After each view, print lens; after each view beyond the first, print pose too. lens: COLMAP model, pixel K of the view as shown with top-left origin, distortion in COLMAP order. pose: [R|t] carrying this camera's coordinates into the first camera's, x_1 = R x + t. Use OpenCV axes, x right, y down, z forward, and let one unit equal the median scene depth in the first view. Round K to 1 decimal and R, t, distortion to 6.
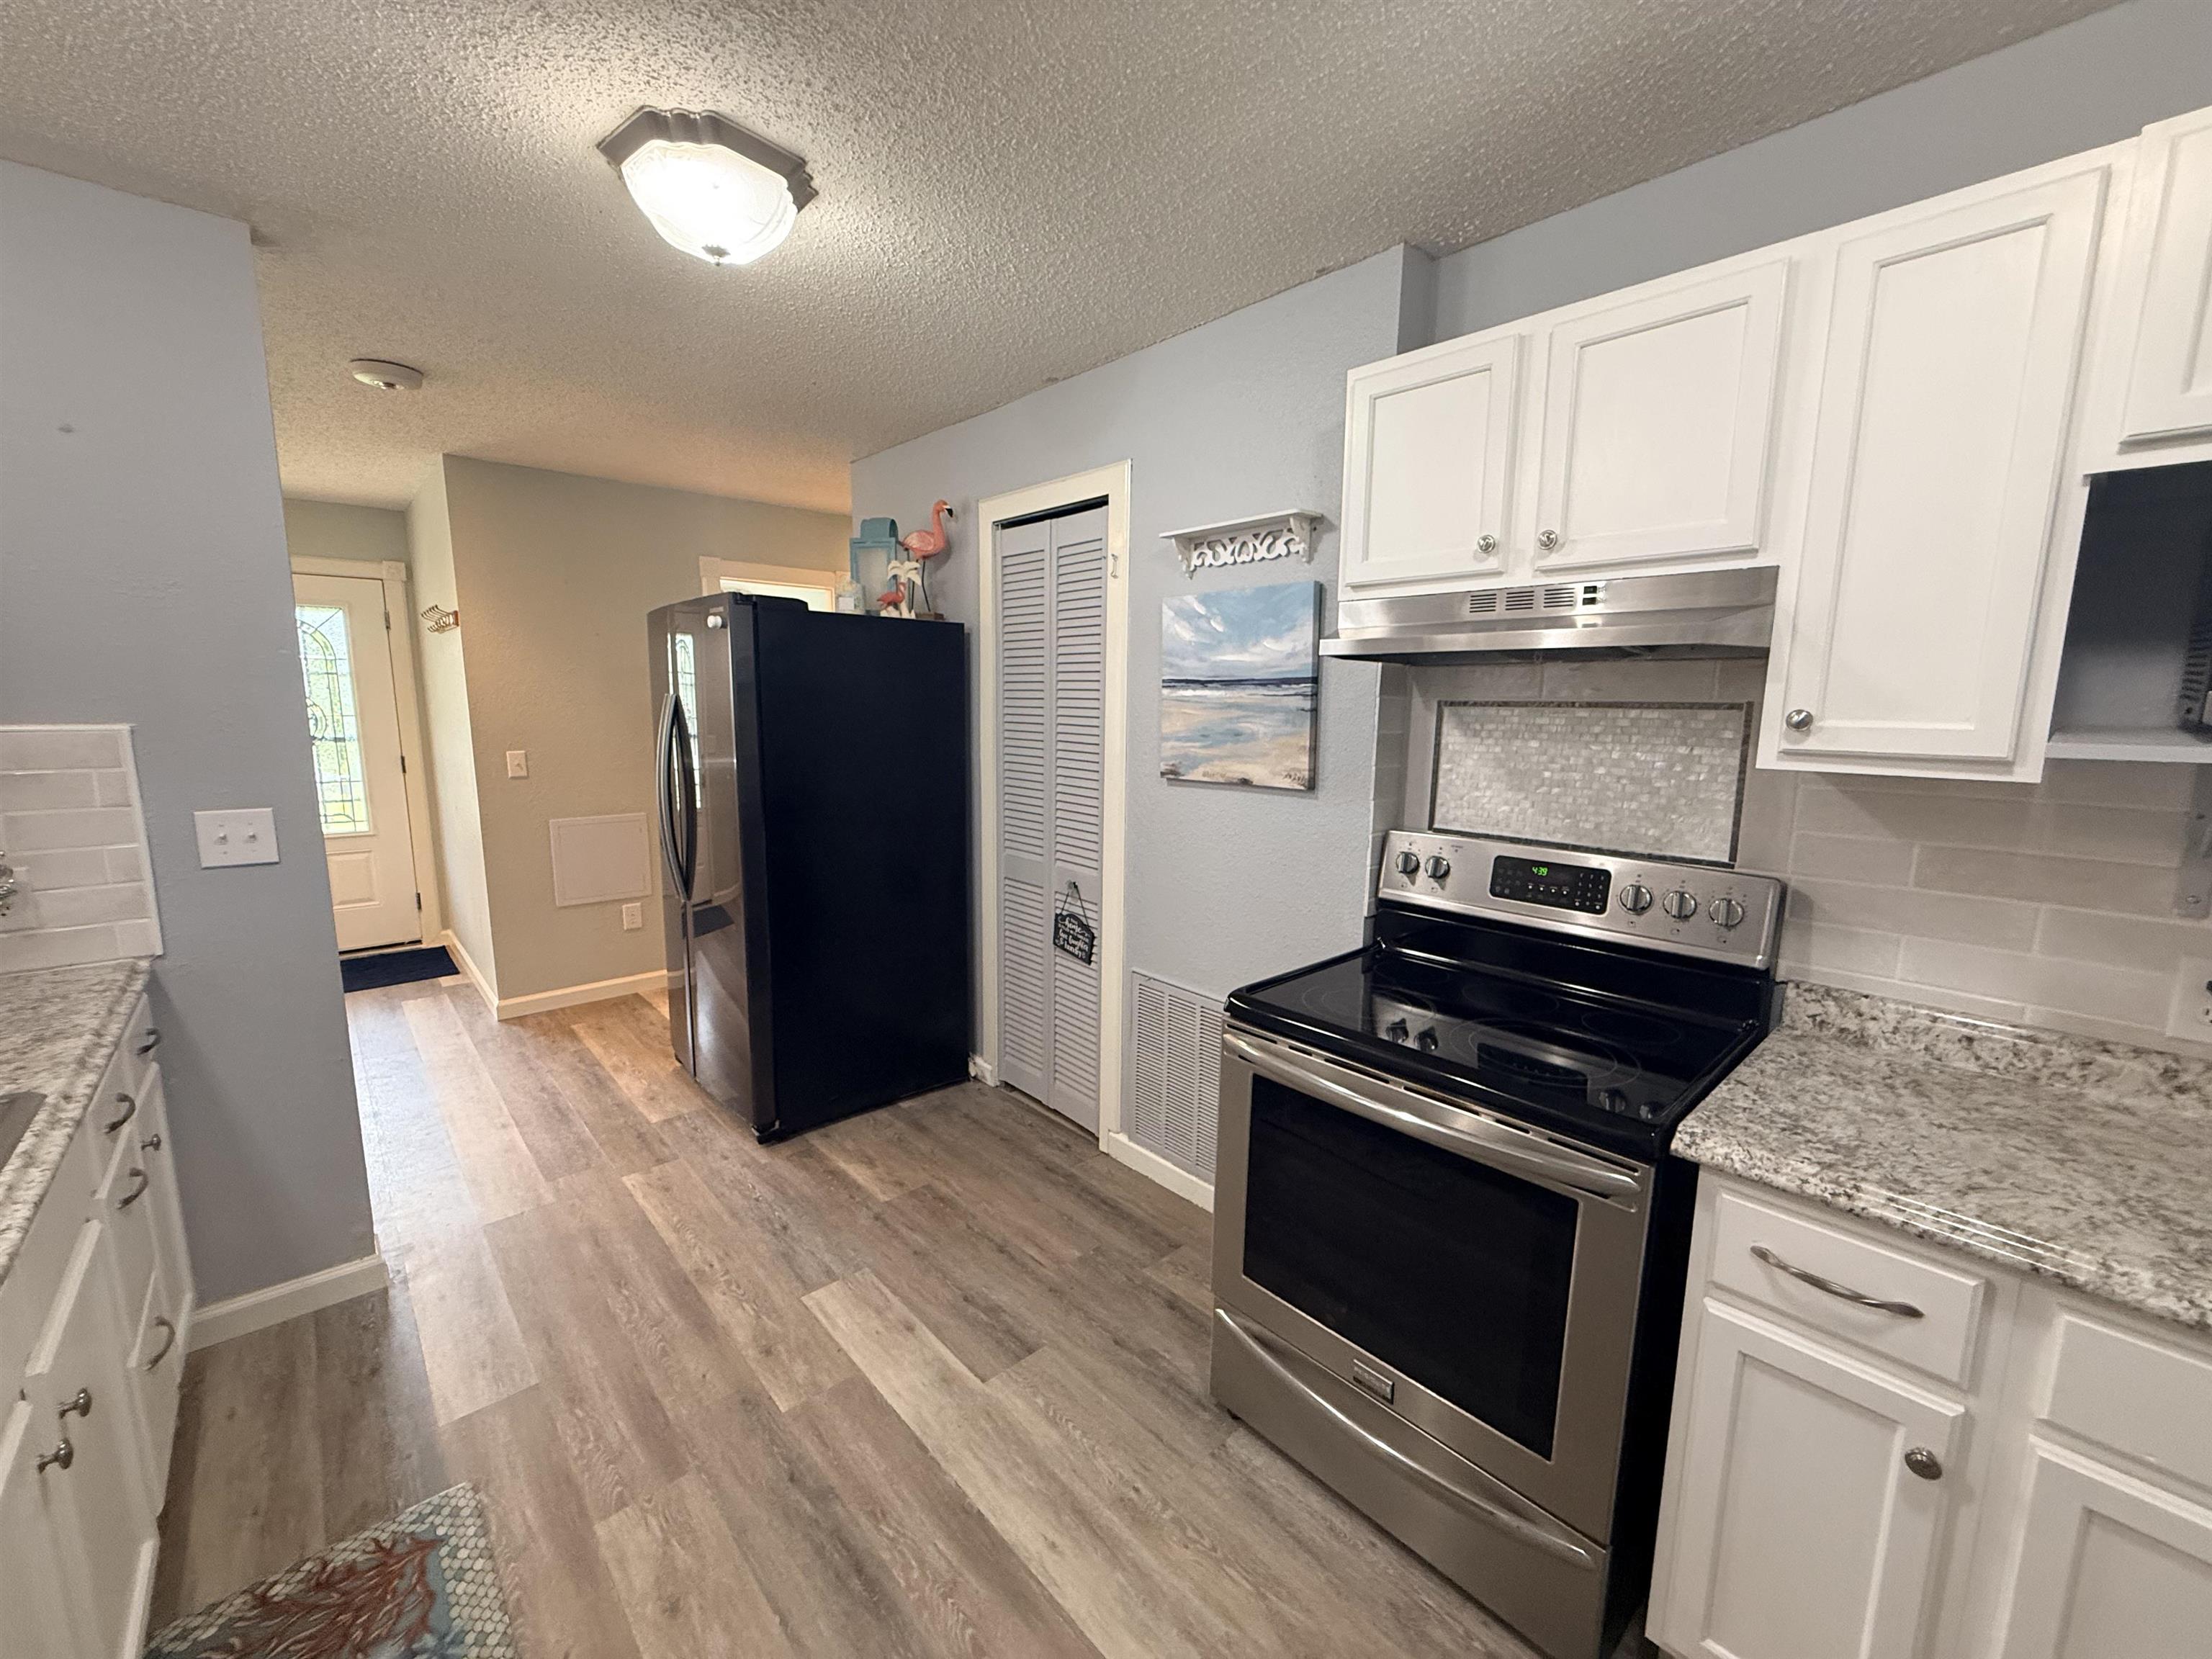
lens RADIAL K [[886.0, 0, 1099.4], [0, 886.0, 833.2], [0, 0, 1]] dist [0.001062, -0.000067]
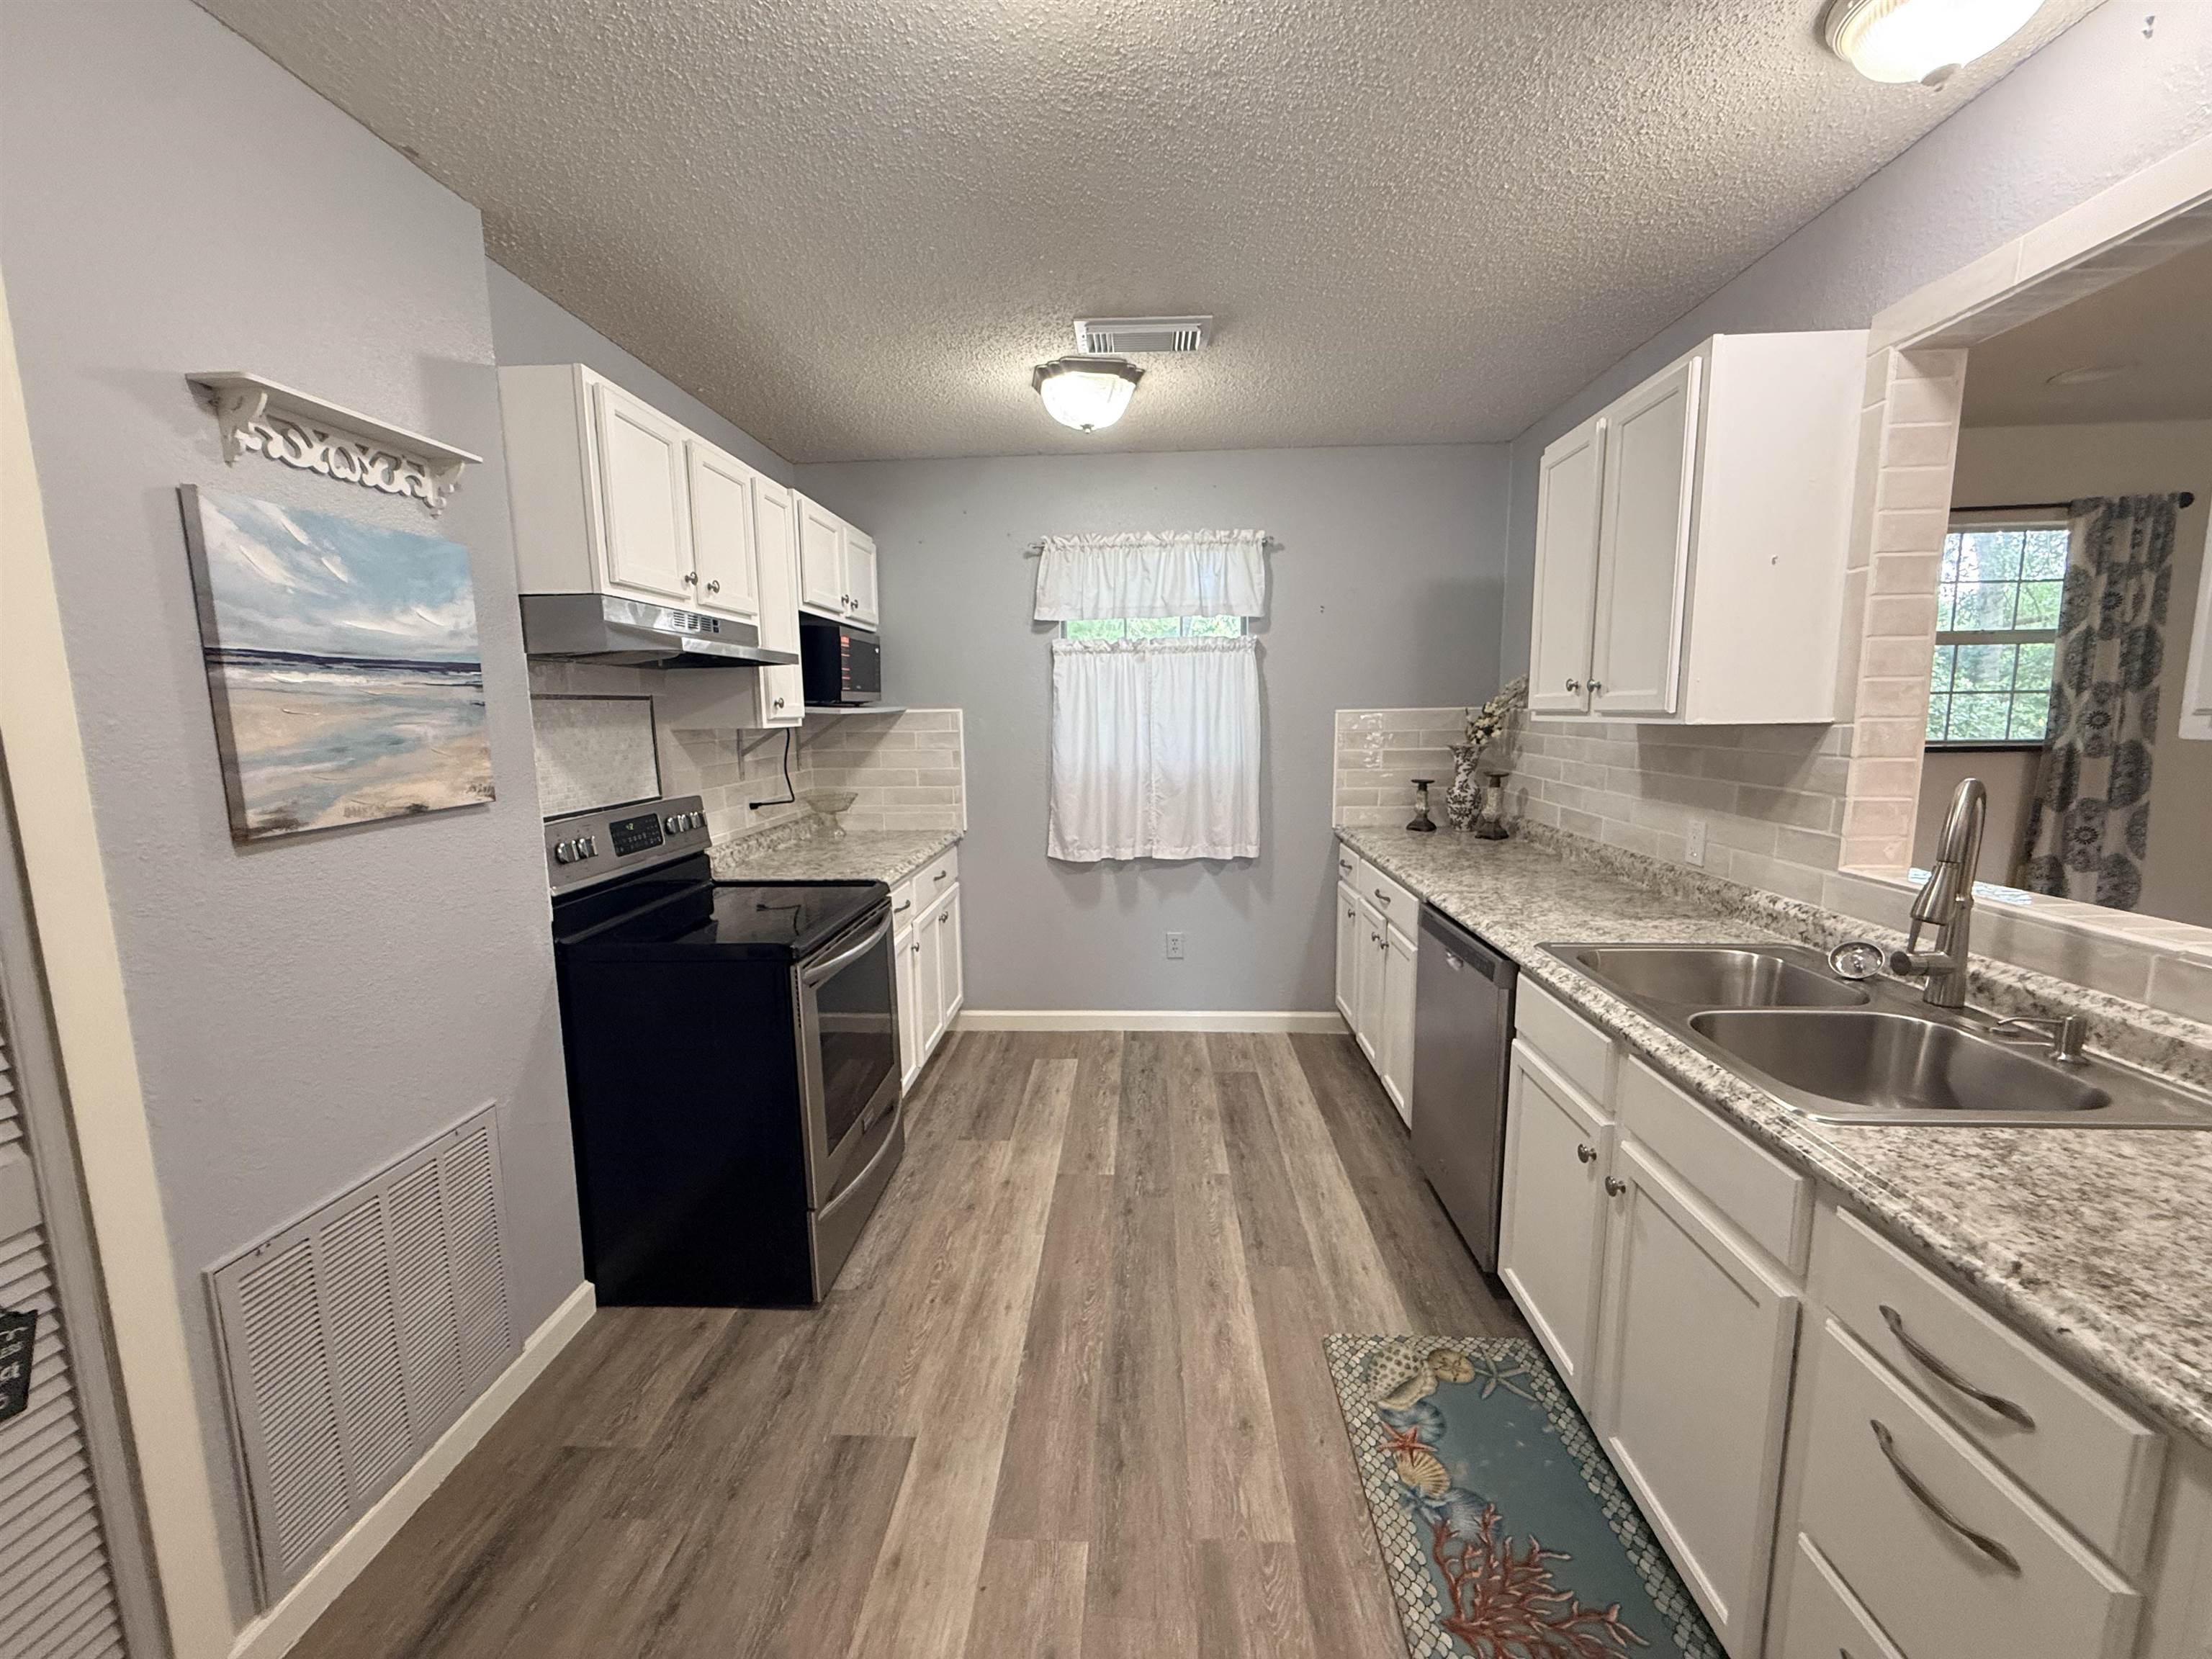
lens RADIAL K [[886.0, 0, 1099.4], [0, 886.0, 833.2], [0, 0, 1]] dist [0.001062, -0.000067]
pose [[-0.702681, -0.100073, 0.704433, -0.723067], [0.115721, 0.960803, 0.251927, -0.157658], [-0.702032, 0.258542, -0.663557, 1.124432]]
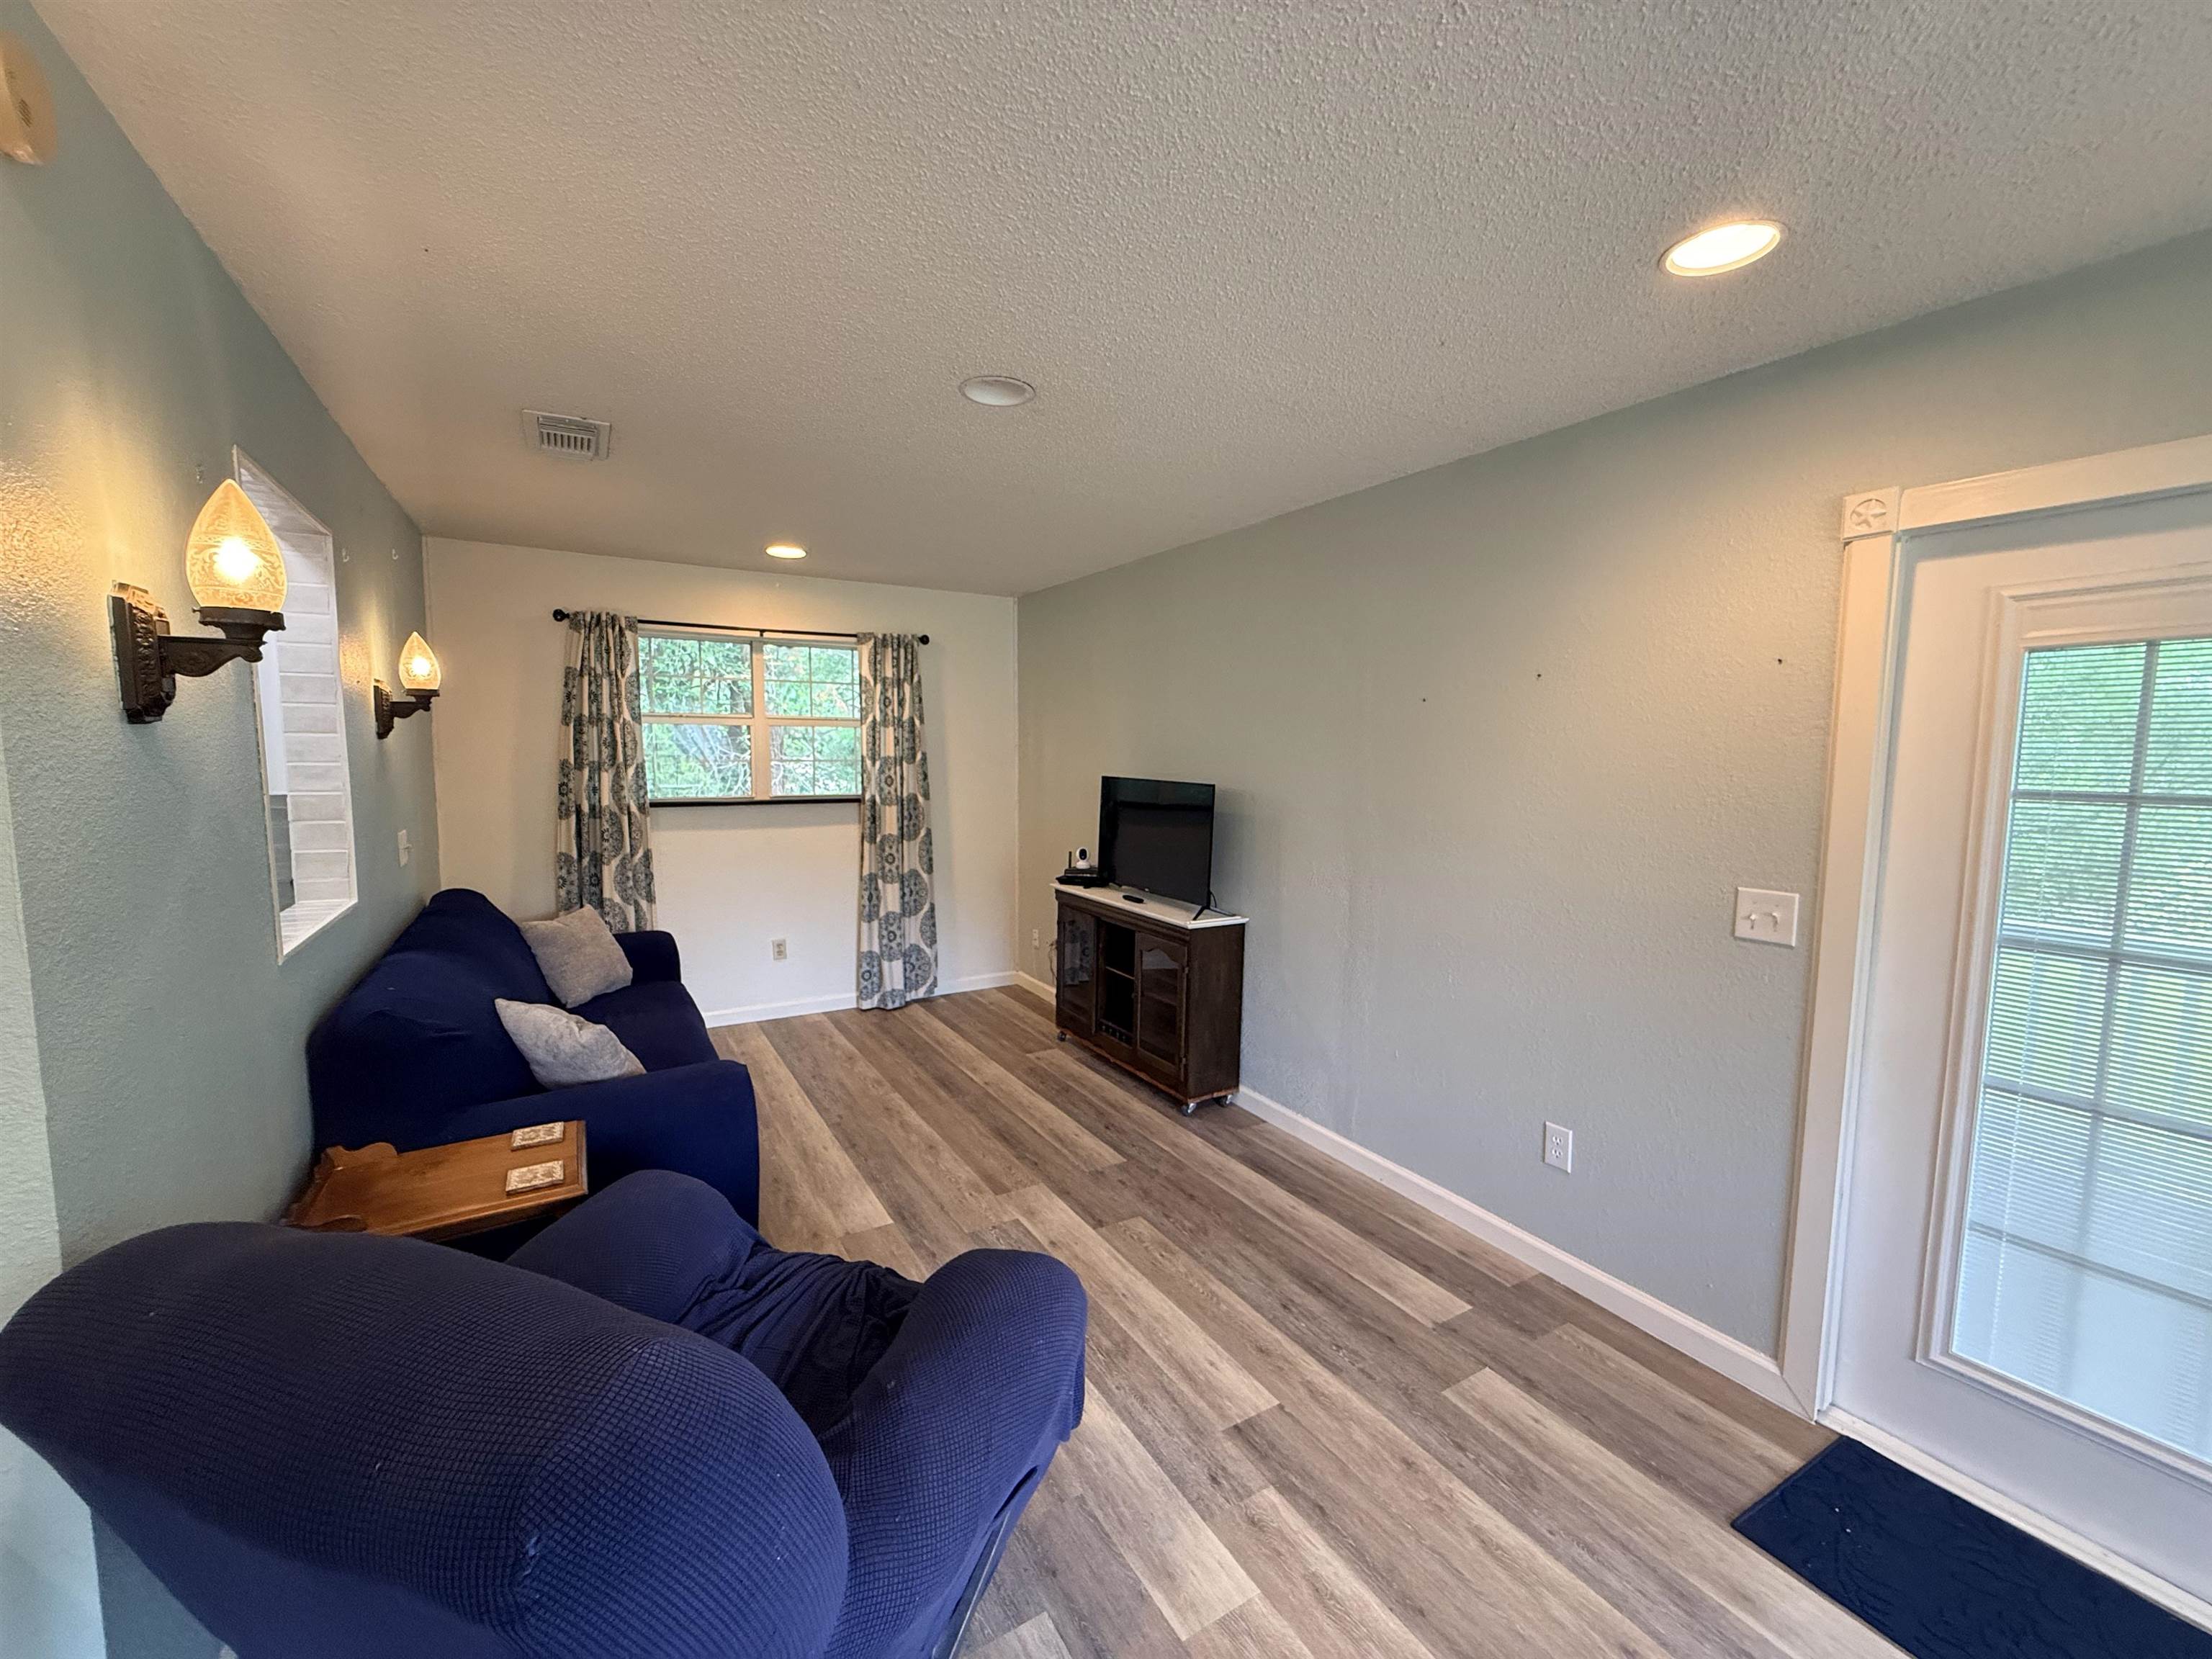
lens RADIAL K [[886.0, 0, 1099.4], [0, 886.0, 833.2], [0, 0, 1]] dist [0.001062, -0.000067]
pose [[-0.981274, -0.037643, 0.188905, -1.791755], [0.010086, 0.969331, 0.245552, -0.182690], [-0.192354, 0.242859, -0.950799, 0.936525]]
